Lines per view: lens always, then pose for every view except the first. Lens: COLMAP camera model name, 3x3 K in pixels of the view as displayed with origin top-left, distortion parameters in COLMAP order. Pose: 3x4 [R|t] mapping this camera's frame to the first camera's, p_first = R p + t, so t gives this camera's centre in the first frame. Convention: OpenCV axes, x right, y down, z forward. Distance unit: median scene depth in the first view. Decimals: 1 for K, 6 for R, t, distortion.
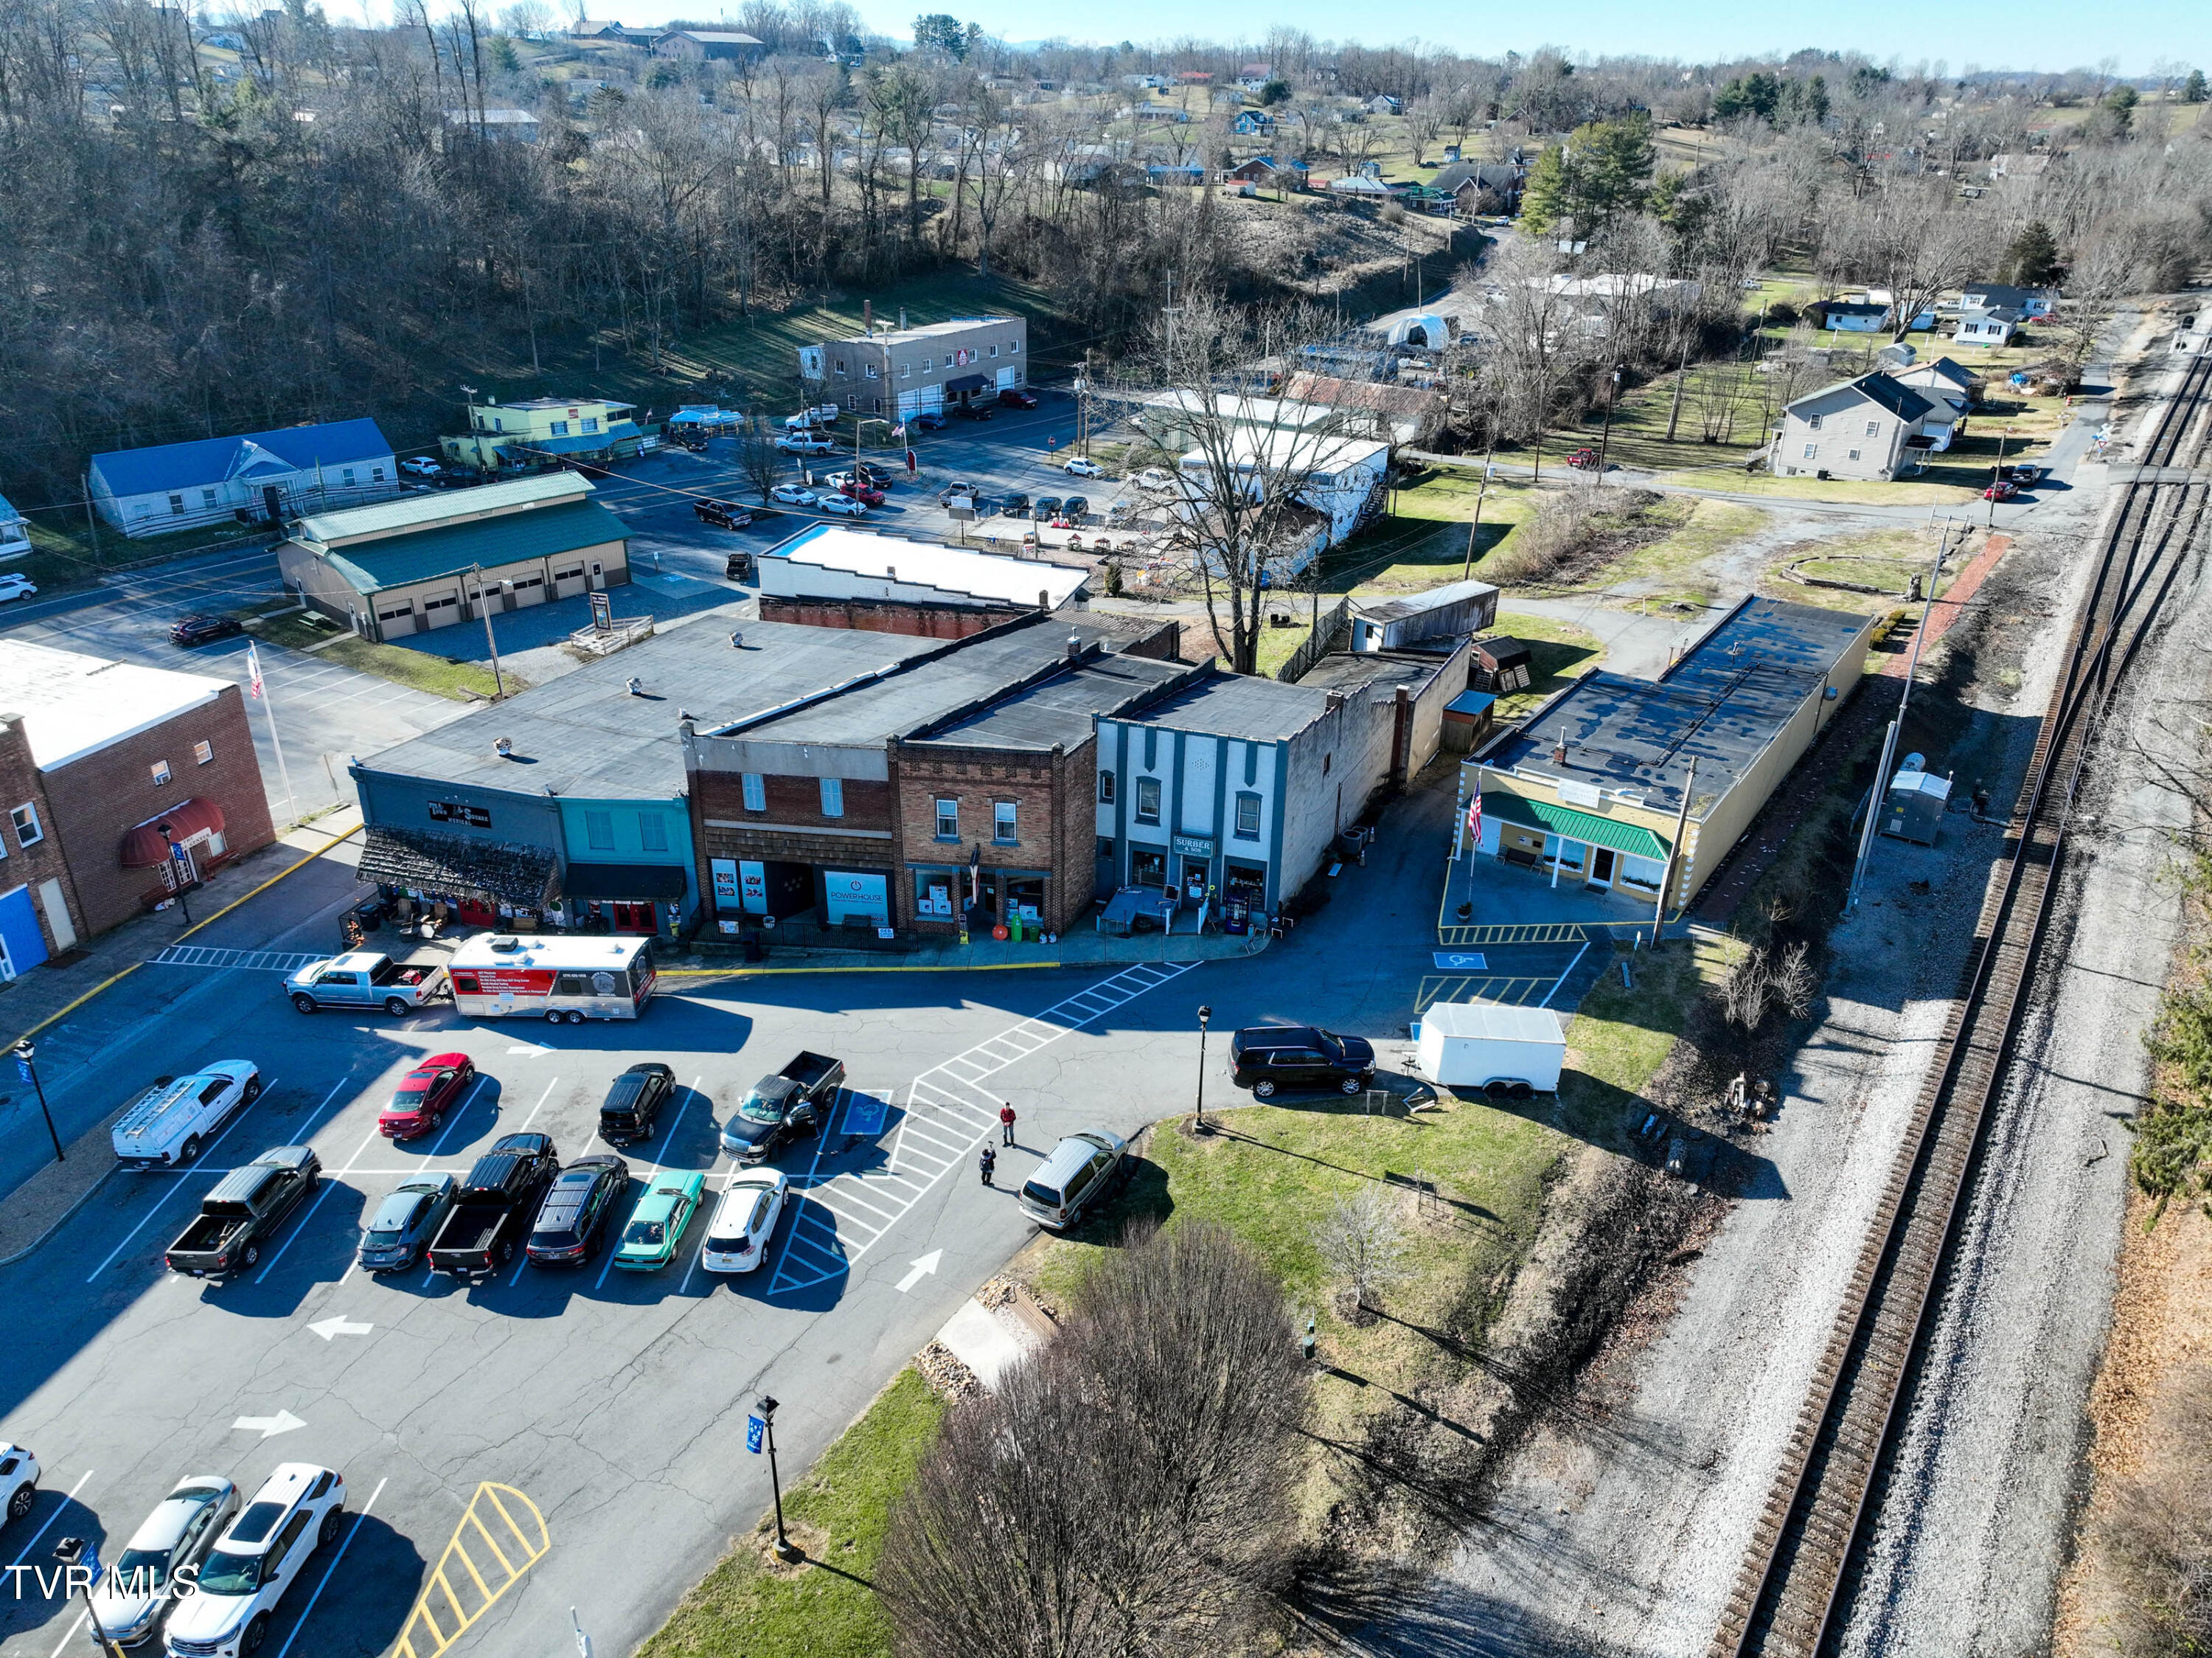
lens RADIAL K [[1550.5, 0, 1110.9], [0, 1550.5, 833.8], [0, 0, 1]] dist [-0.000337, 0.015818]
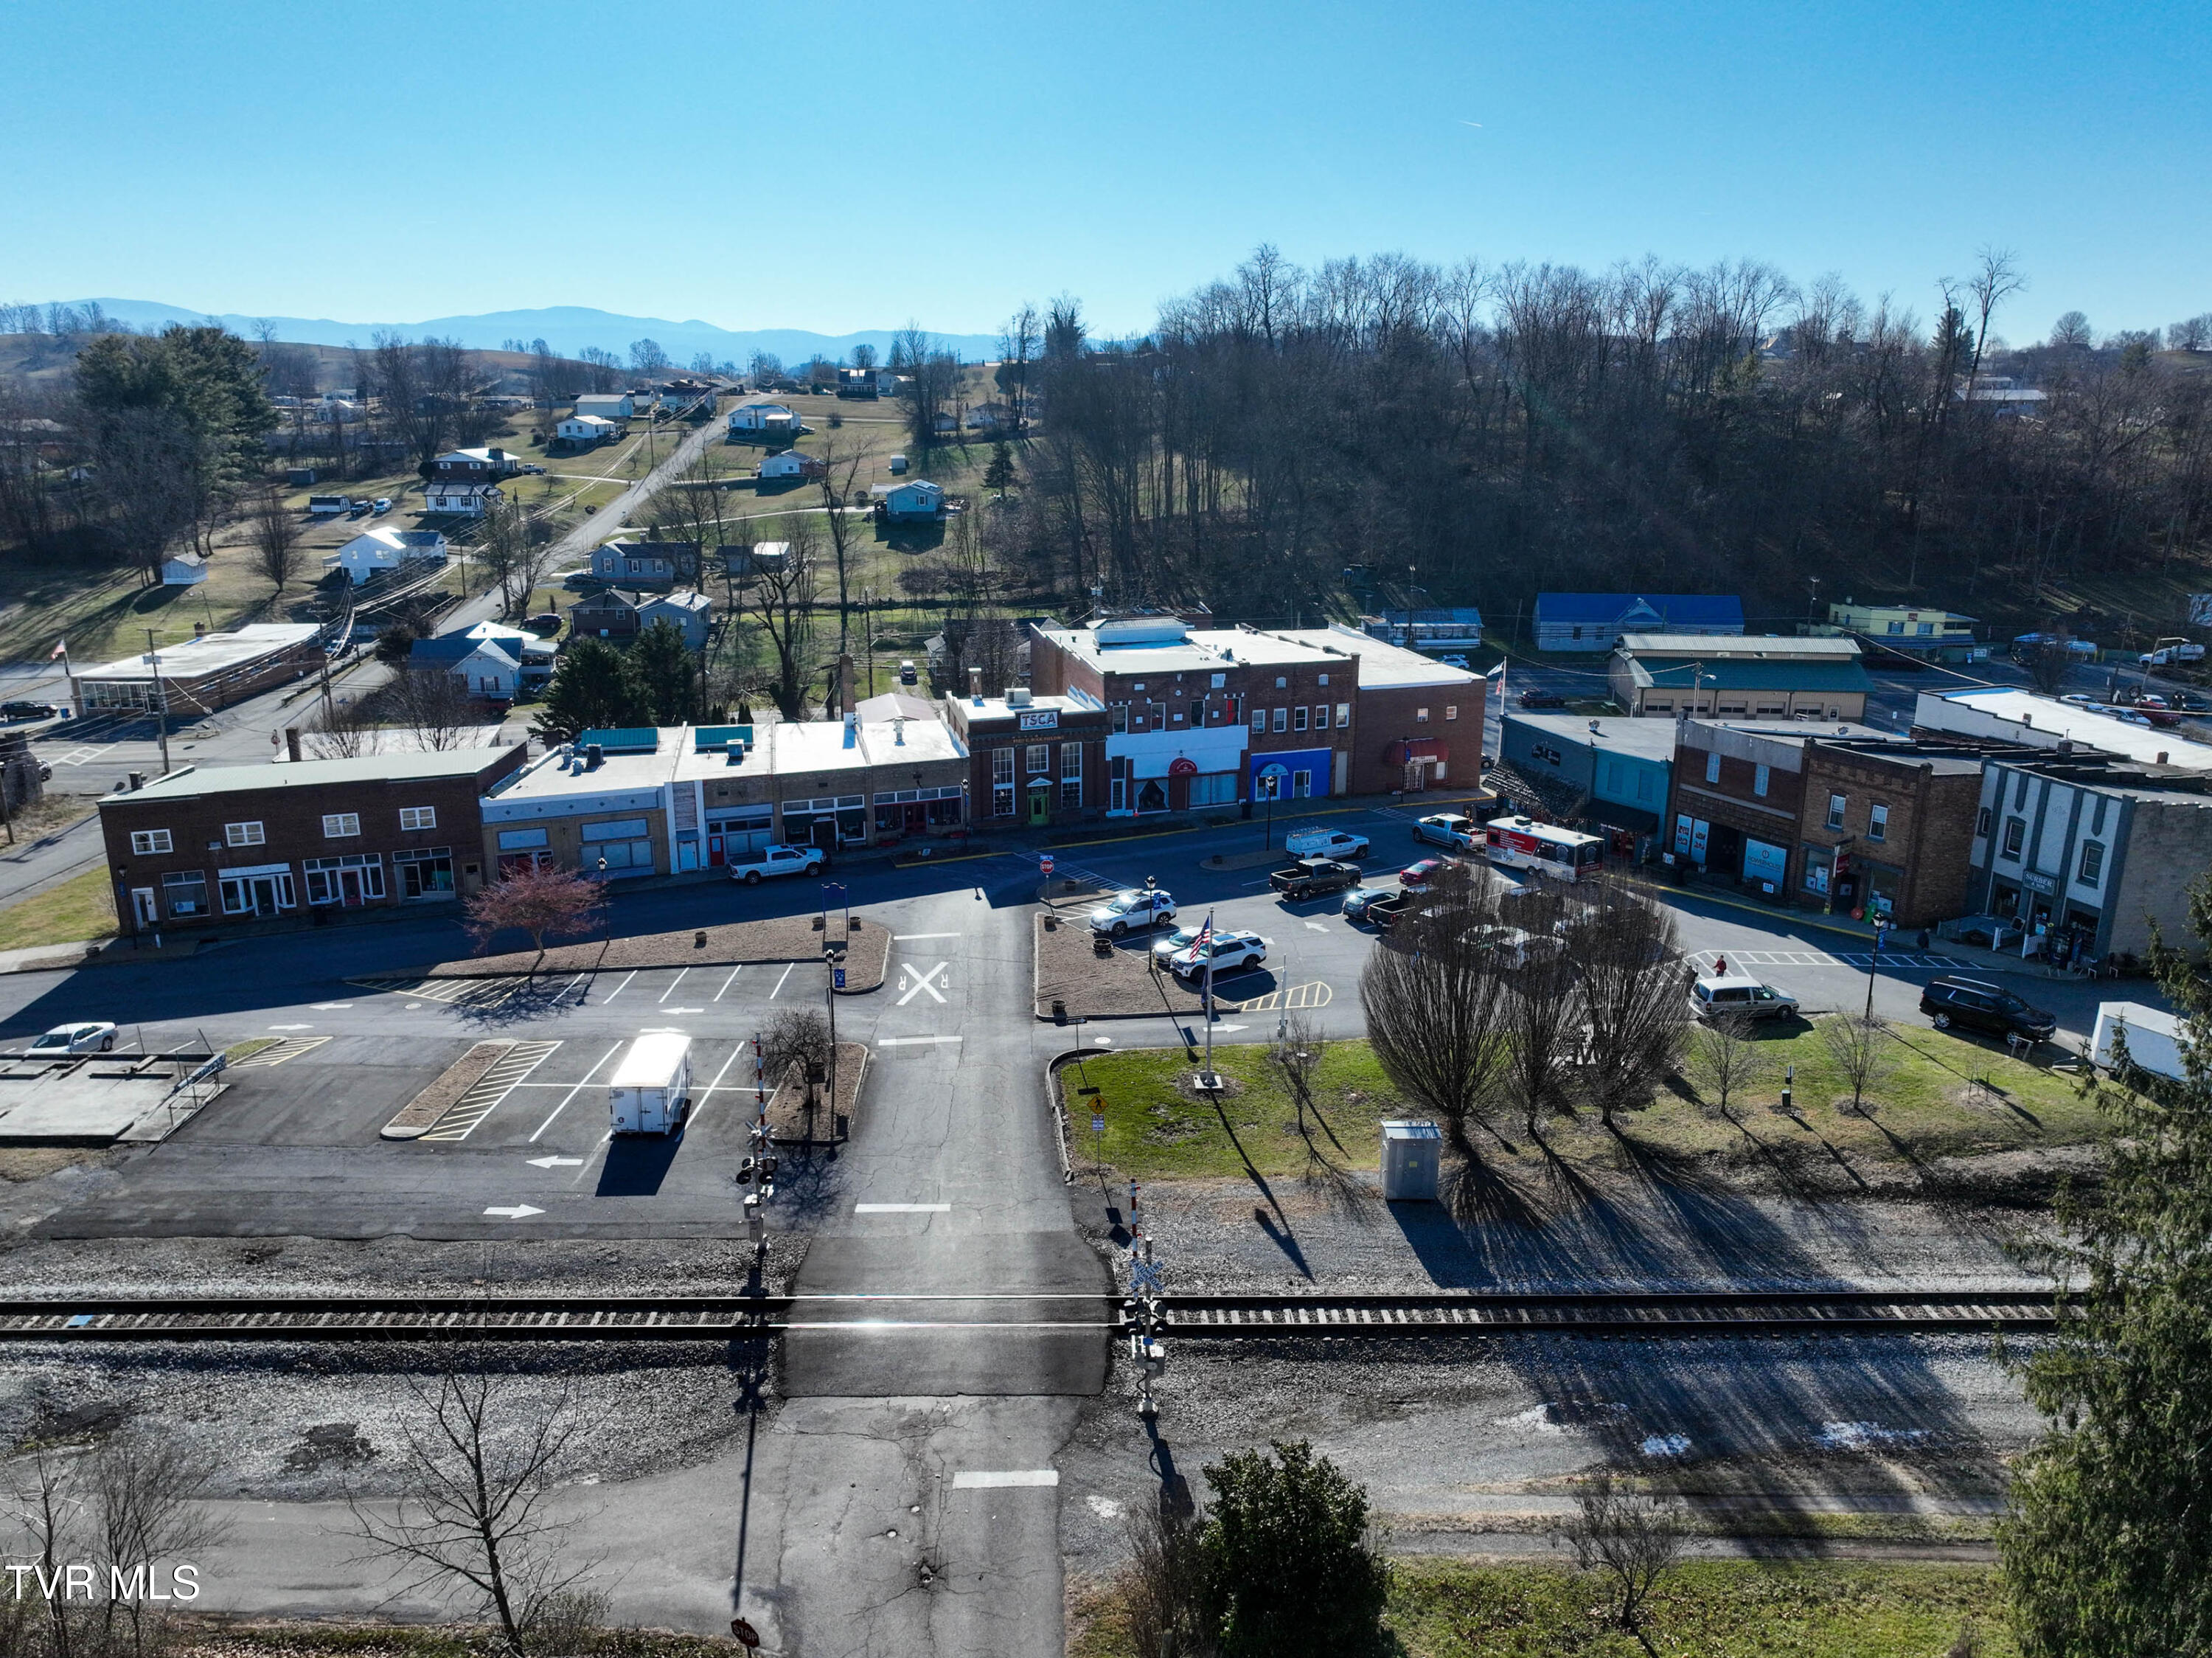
lens RADIAL K [[1550.5, 0, 1115.5], [0, 1550.5, 816.7], [0, 0, 1]] dist [-0.000337, 0.015818]
pose [[0.587927, 0.203394, -0.782926, 0.539511], [-0.351157, 0.936092, -0.020511, 0.225516], [0.728719, 0.286989, 0.621777, -0.238606]]
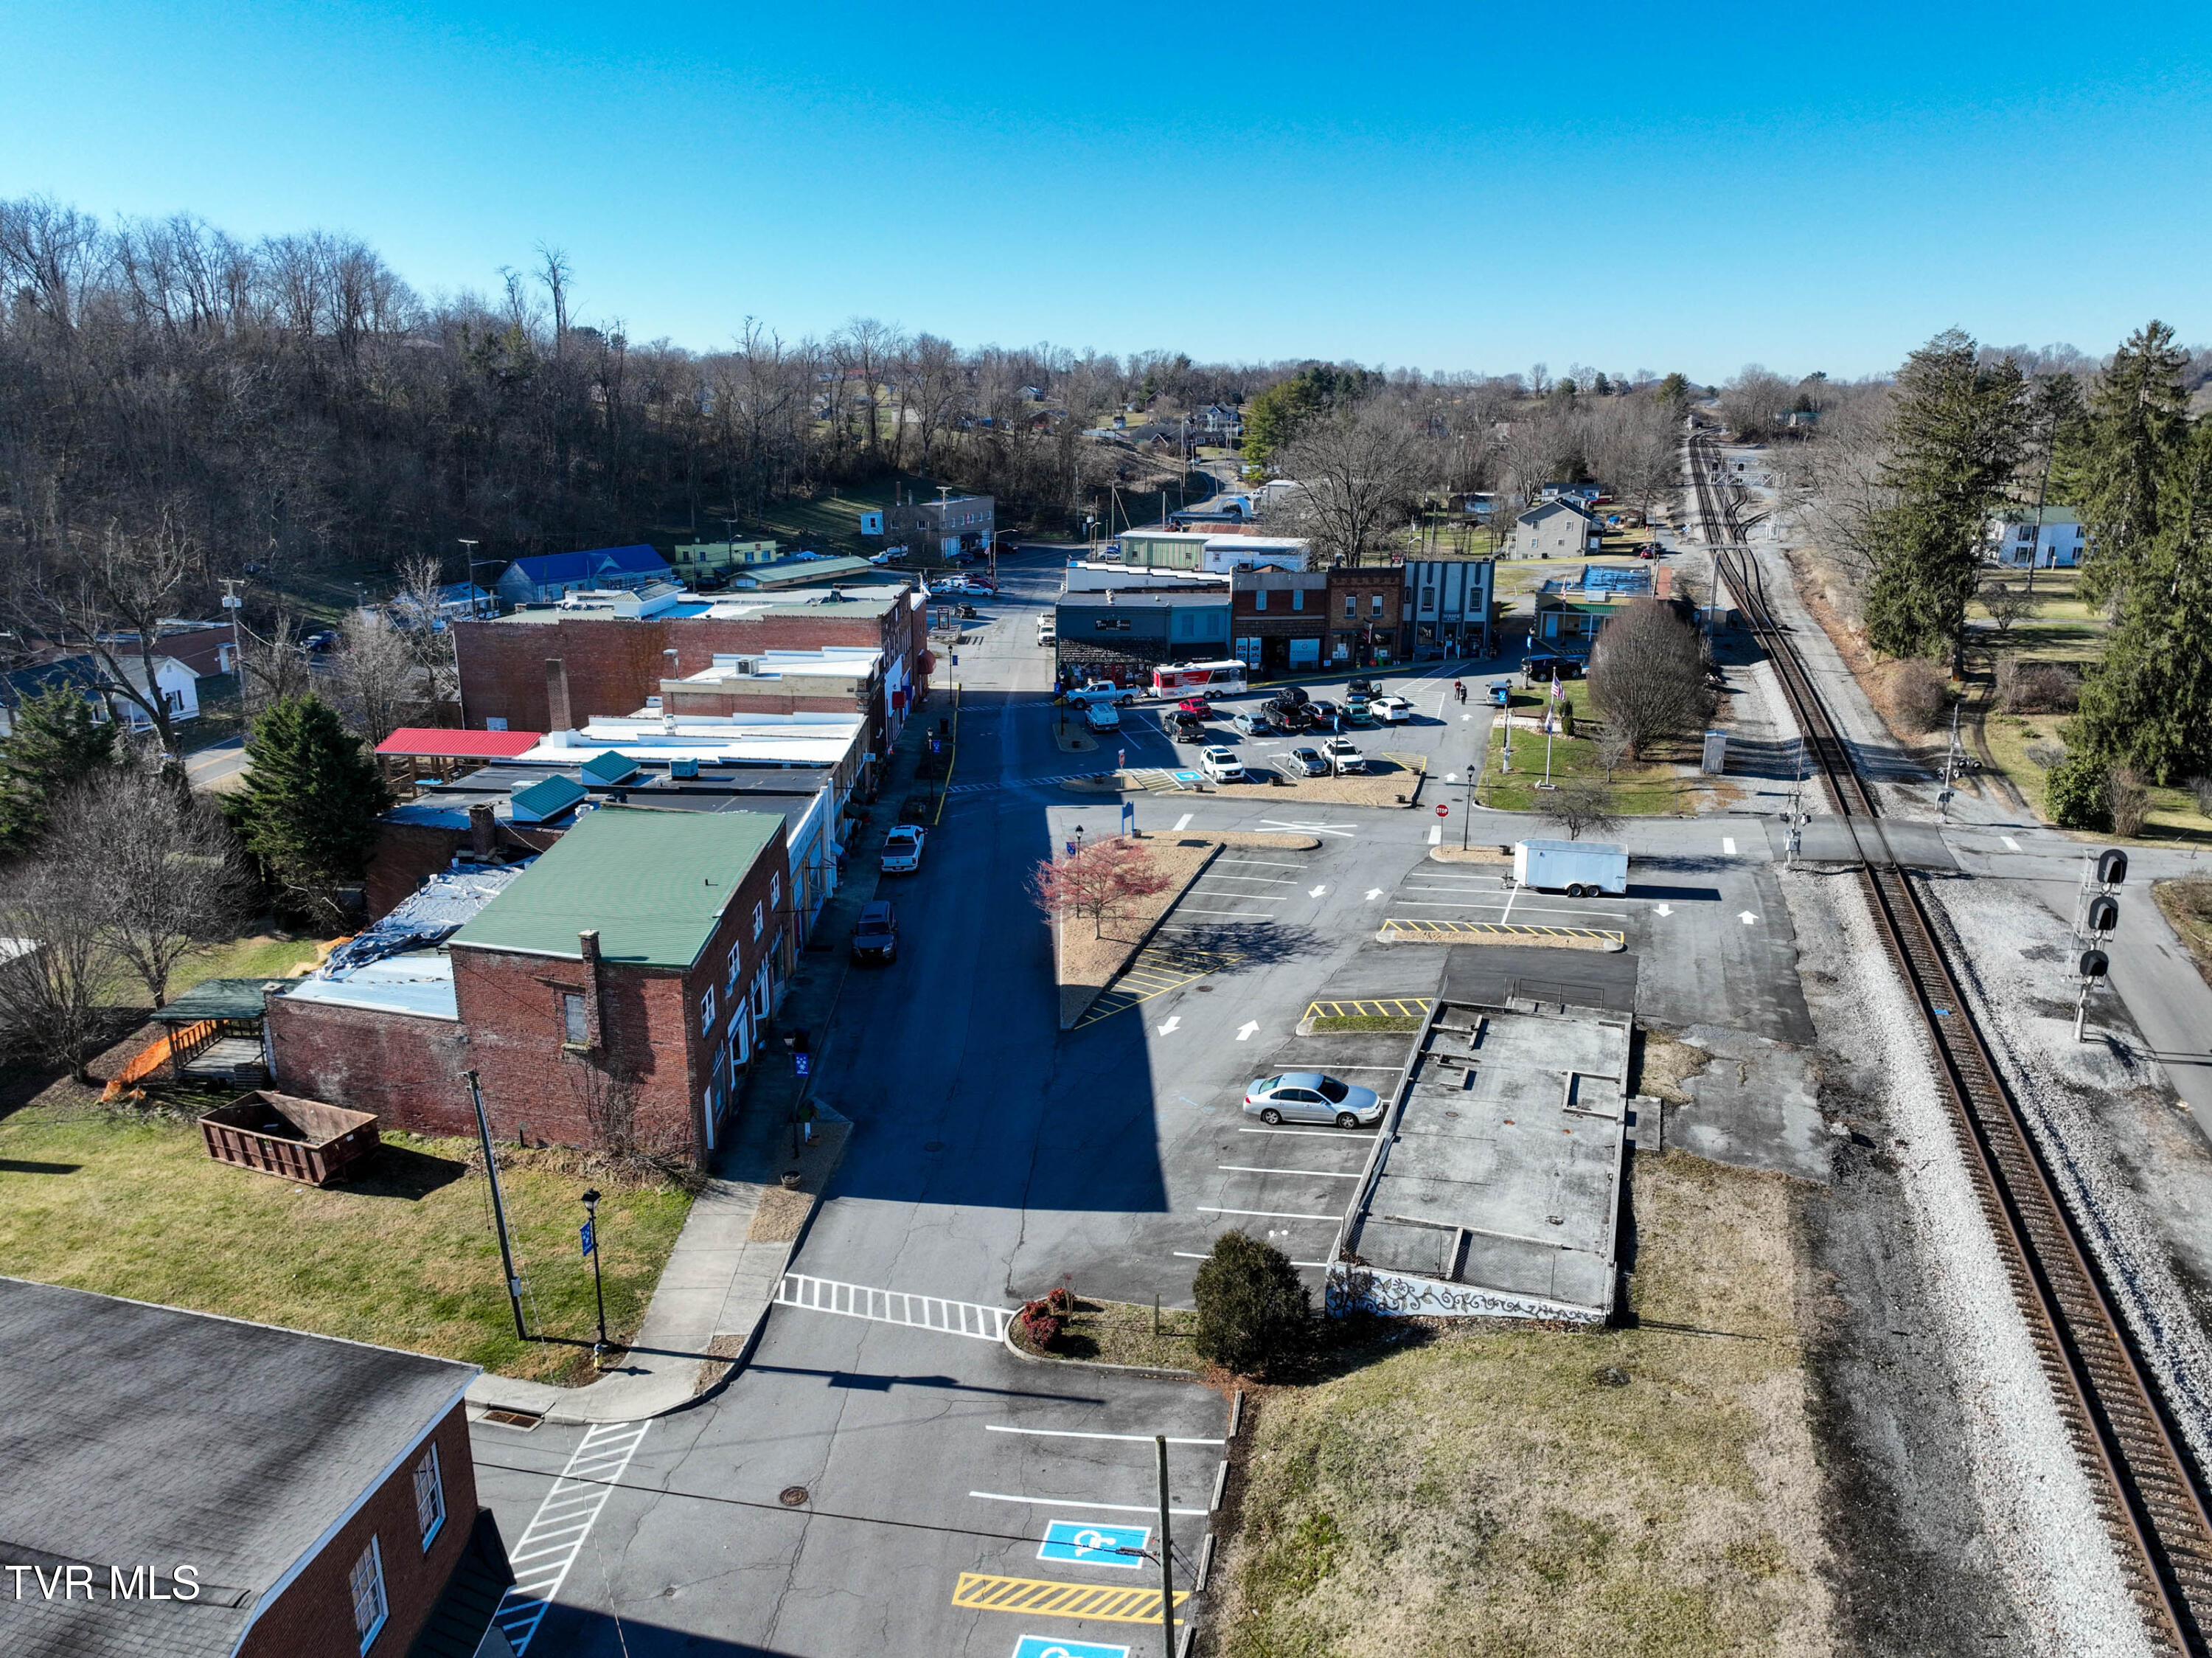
lens RADIAL K [[1550.5, 0, 1116.1], [0, 1550.5, 824.4], [0, 0, 1]] dist [-0.000337, 0.015818]
pose [[0.959905, -0.082234, 0.267993, -0.982860], [0.129552, 0.977924, -0.163956, 0.574565], [-0.248594, 0.192101, 0.949367, -0.865301]]
